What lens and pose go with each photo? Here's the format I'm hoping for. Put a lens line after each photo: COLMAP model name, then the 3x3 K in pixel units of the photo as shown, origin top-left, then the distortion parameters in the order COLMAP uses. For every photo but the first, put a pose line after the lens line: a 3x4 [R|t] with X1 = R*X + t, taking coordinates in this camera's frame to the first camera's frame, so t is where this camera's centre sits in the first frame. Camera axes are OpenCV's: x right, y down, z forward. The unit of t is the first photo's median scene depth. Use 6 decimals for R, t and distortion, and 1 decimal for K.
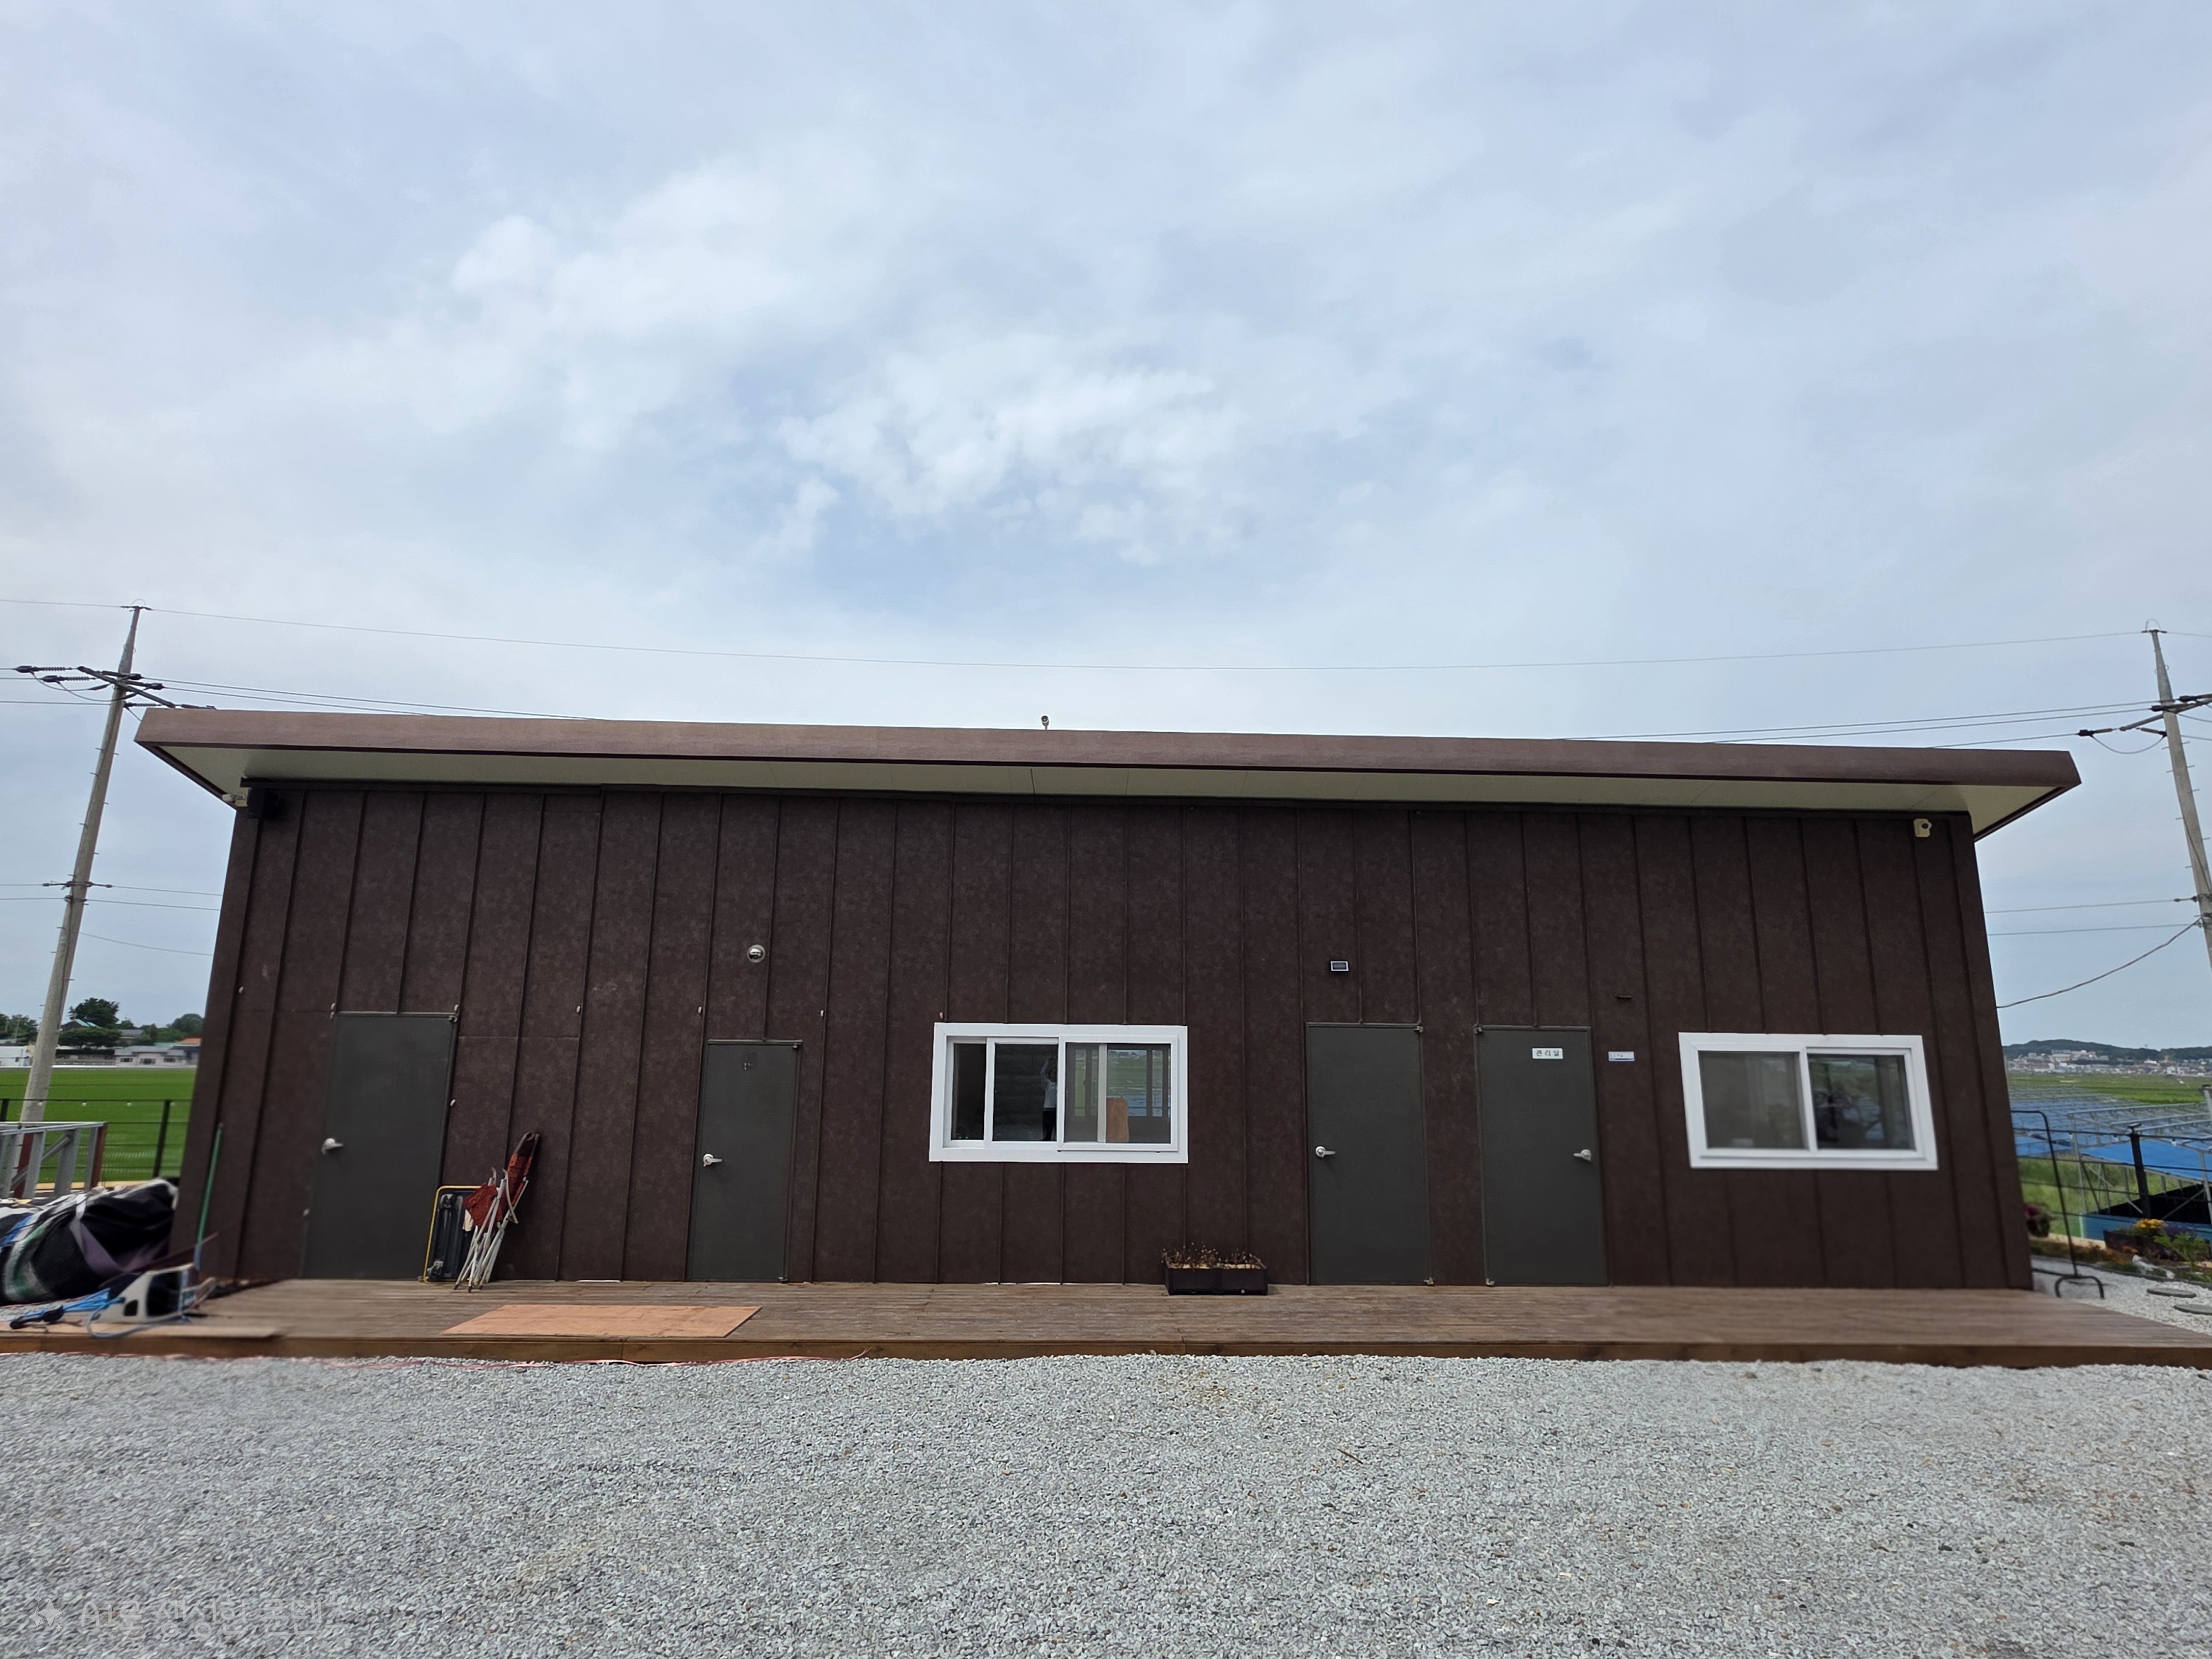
lens RADIAL K [[1219.6, 0, 1103.8], [0, 1219.6, 810.8], [0, 0, 1]] dist [0.003355, -0.000925]
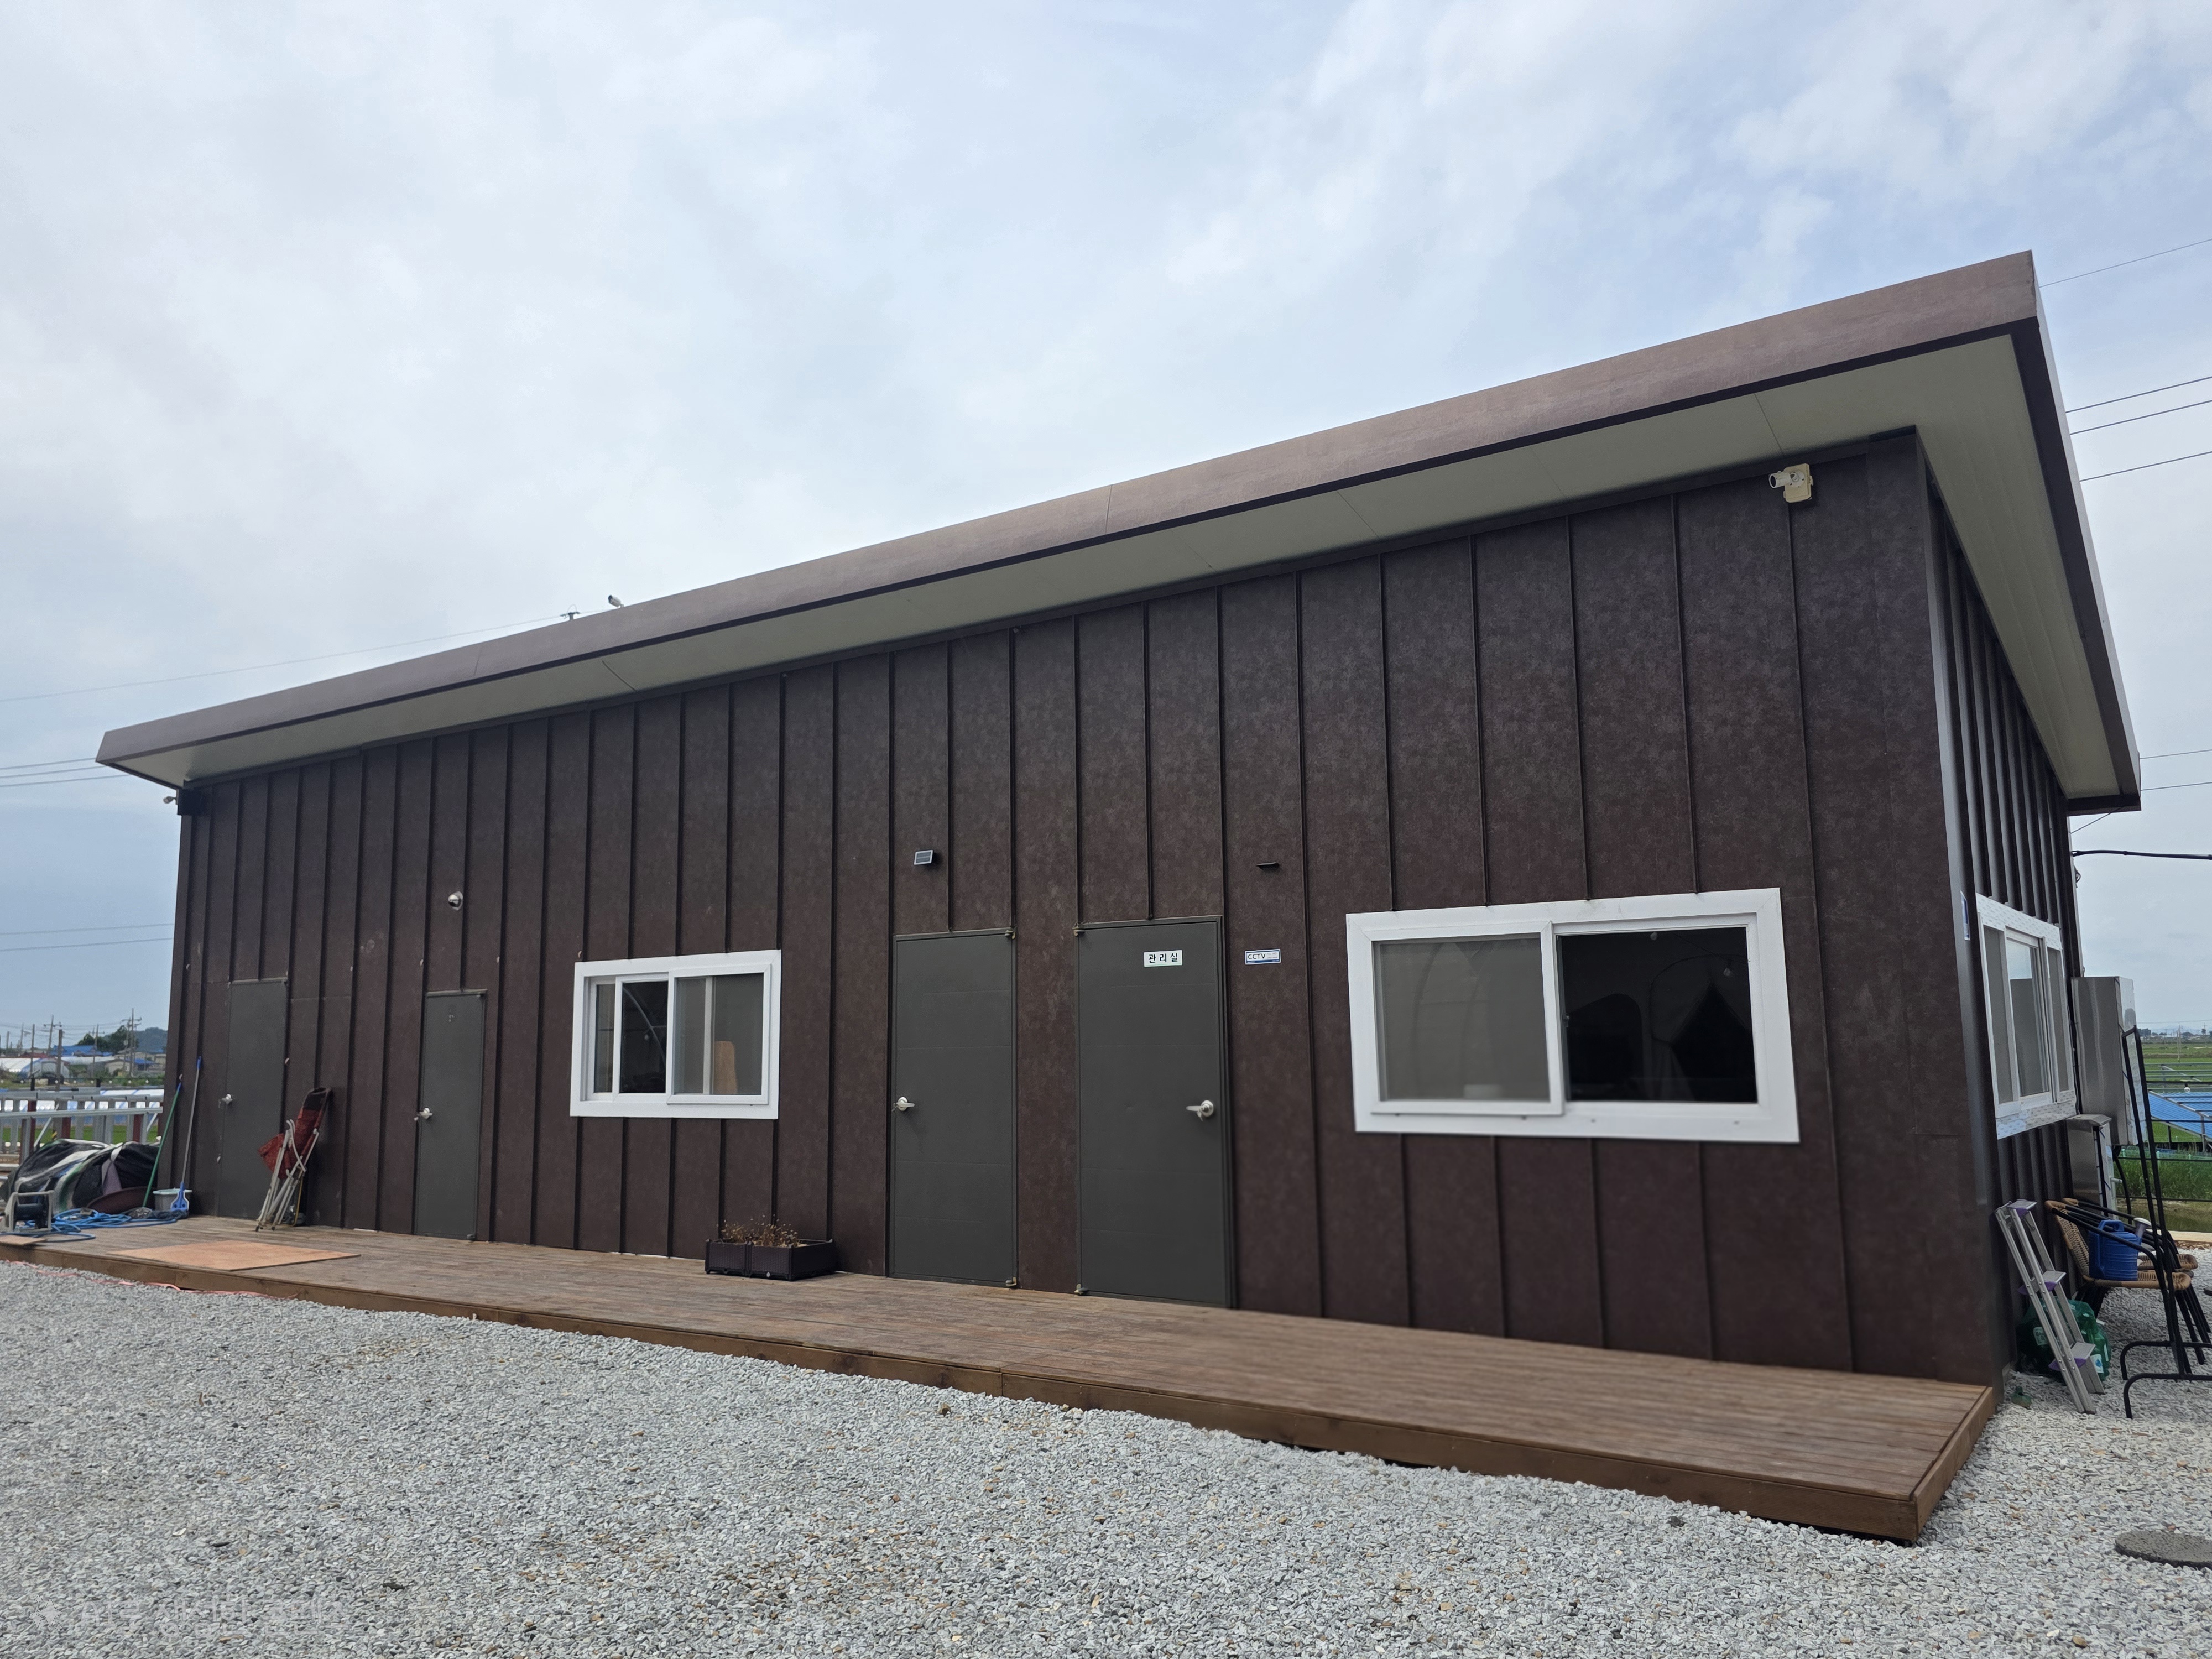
lens RADIAL K [[1686.4, 0, 1110.3], [0, 1686.4, 822.5], [0, 0, 1]] dist [0.047763, -0.037866]
pose [[0.781015, -0.104046, -0.615784, 0.920018], [0.143065, 0.989611, 0.014243, 0.109623], [0.607904, -0.099222, 0.787786, 0.273546]]
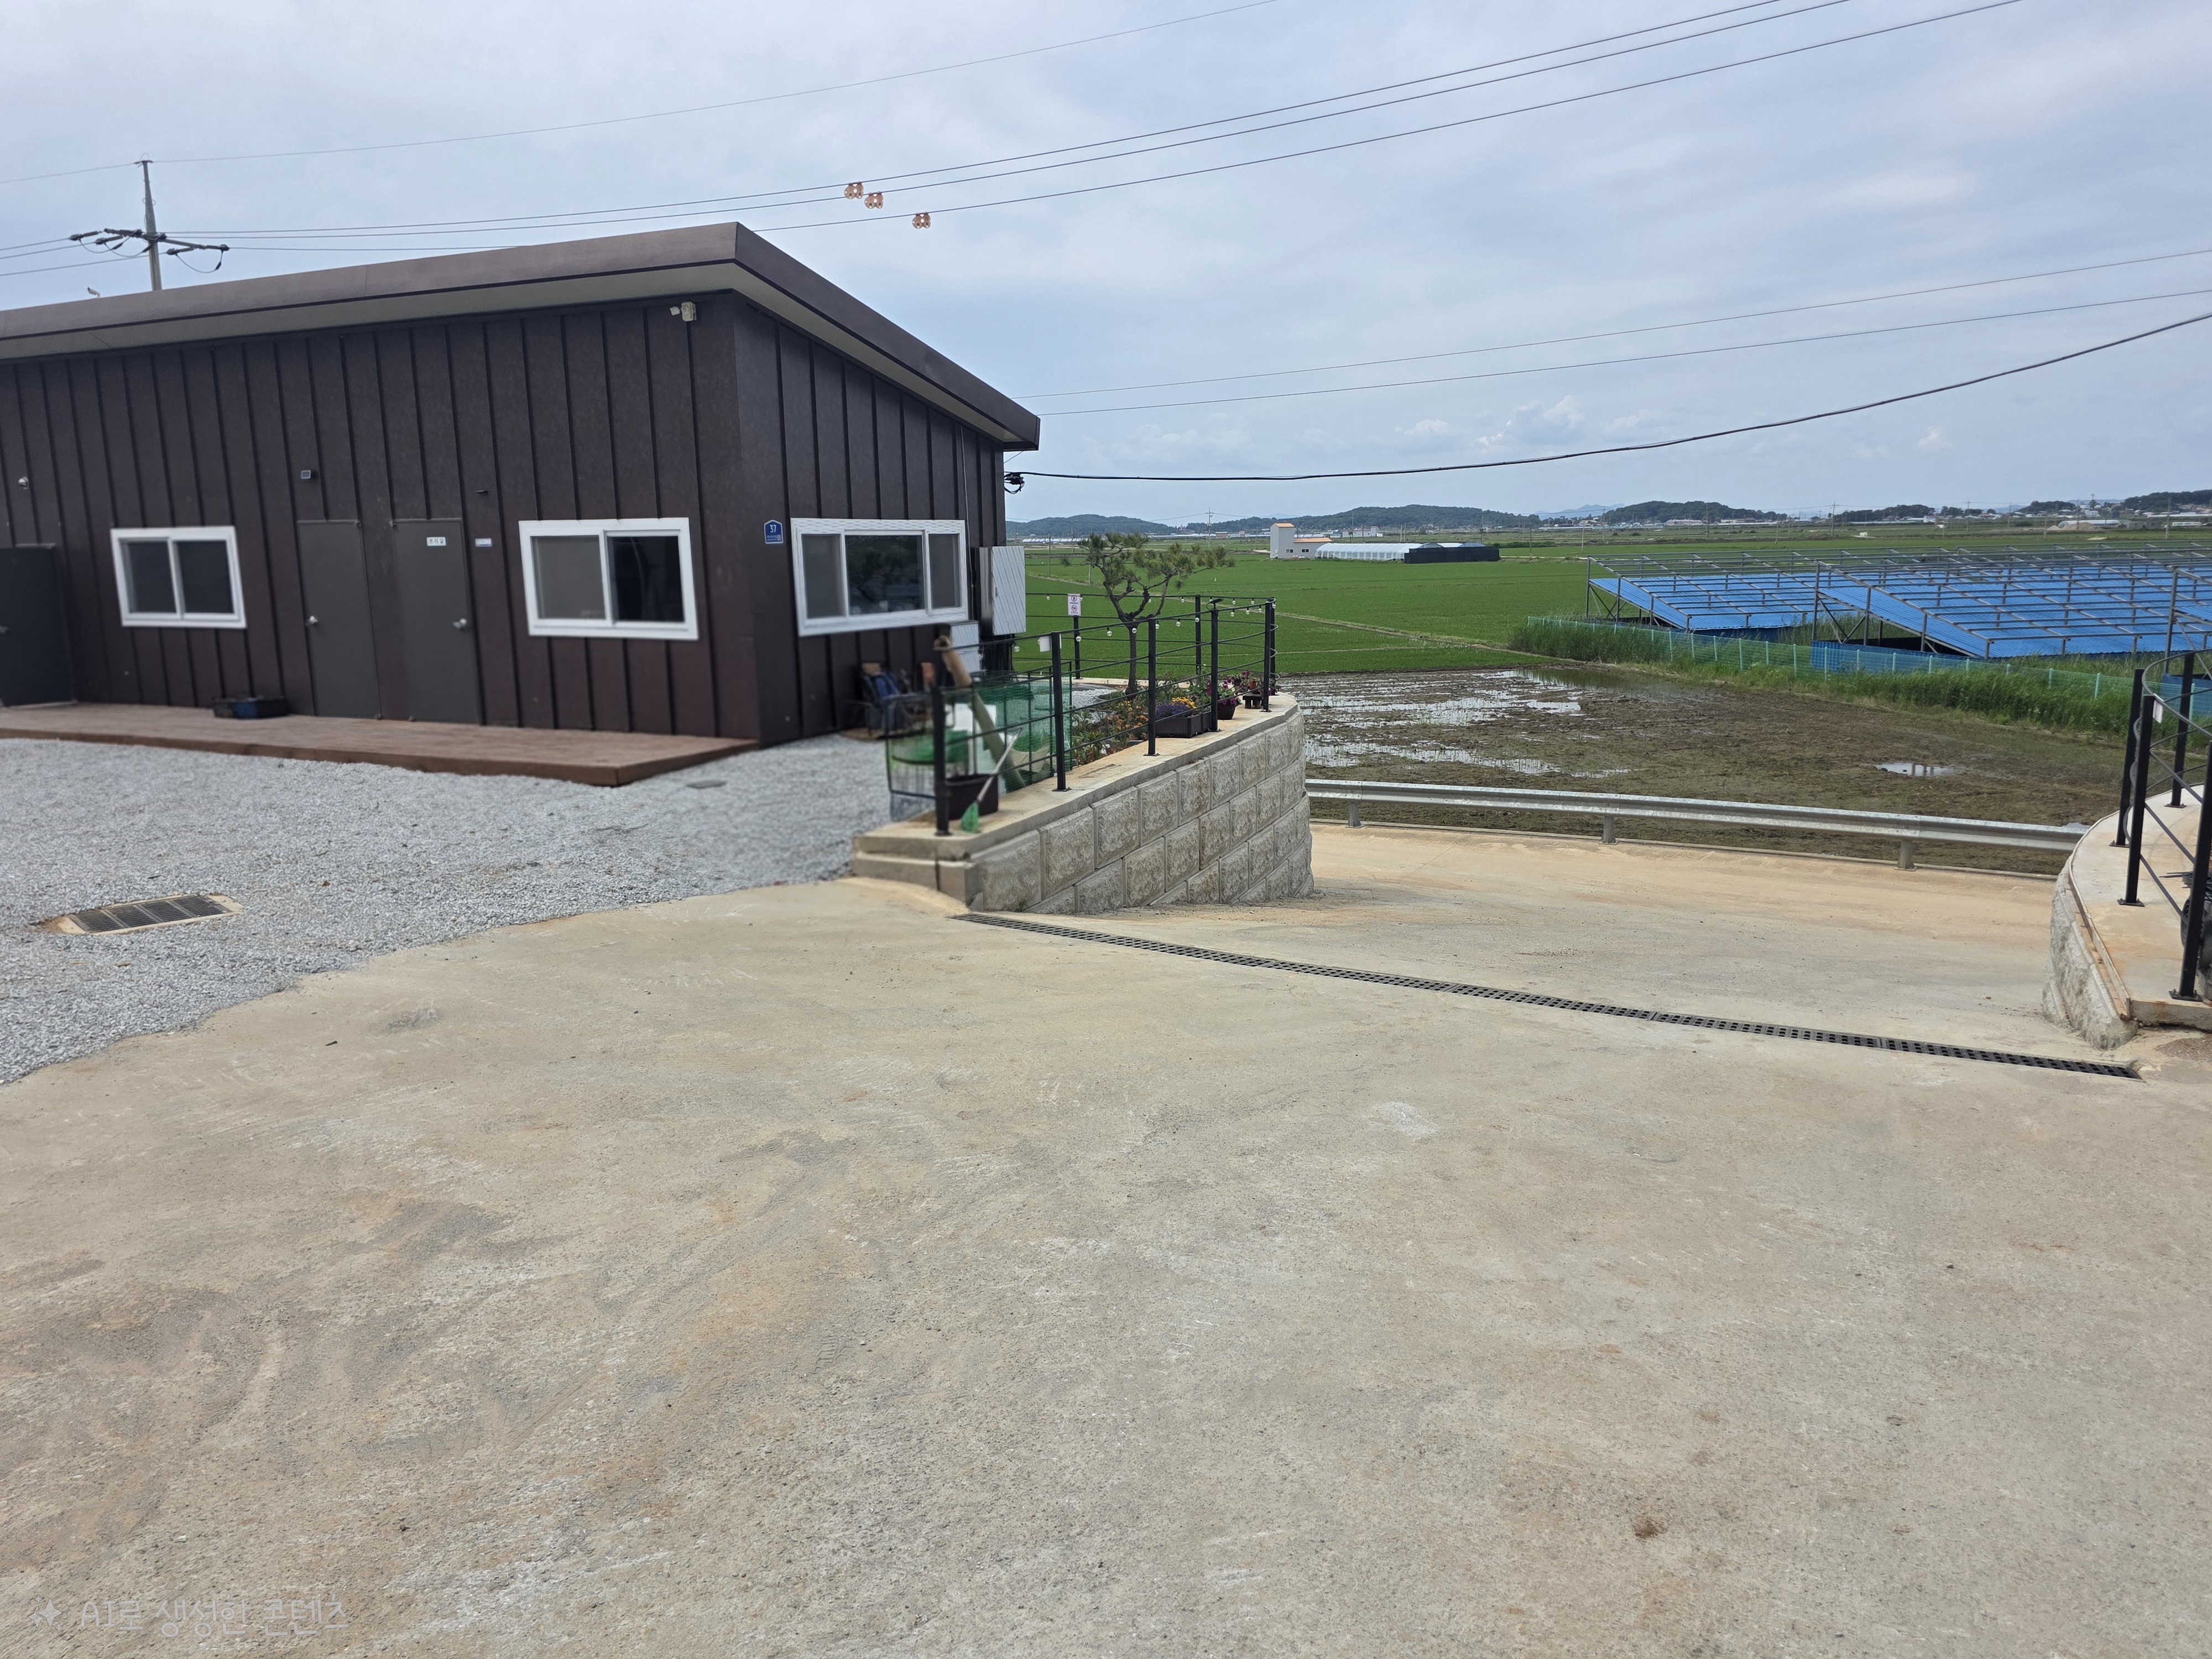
lens RADIAL K [[1569.4, 0, 1111.7], [0, 1569.4, 833.4], [0, 0, 1]] dist [0.035592, -0.021209]
pose [[0.873431, 0.066103, -0.482441, 1.728122], [0.119256, 0.931534, 0.343543, 0.011815], [0.472119, -0.357595, 0.805747, -0.040775]]
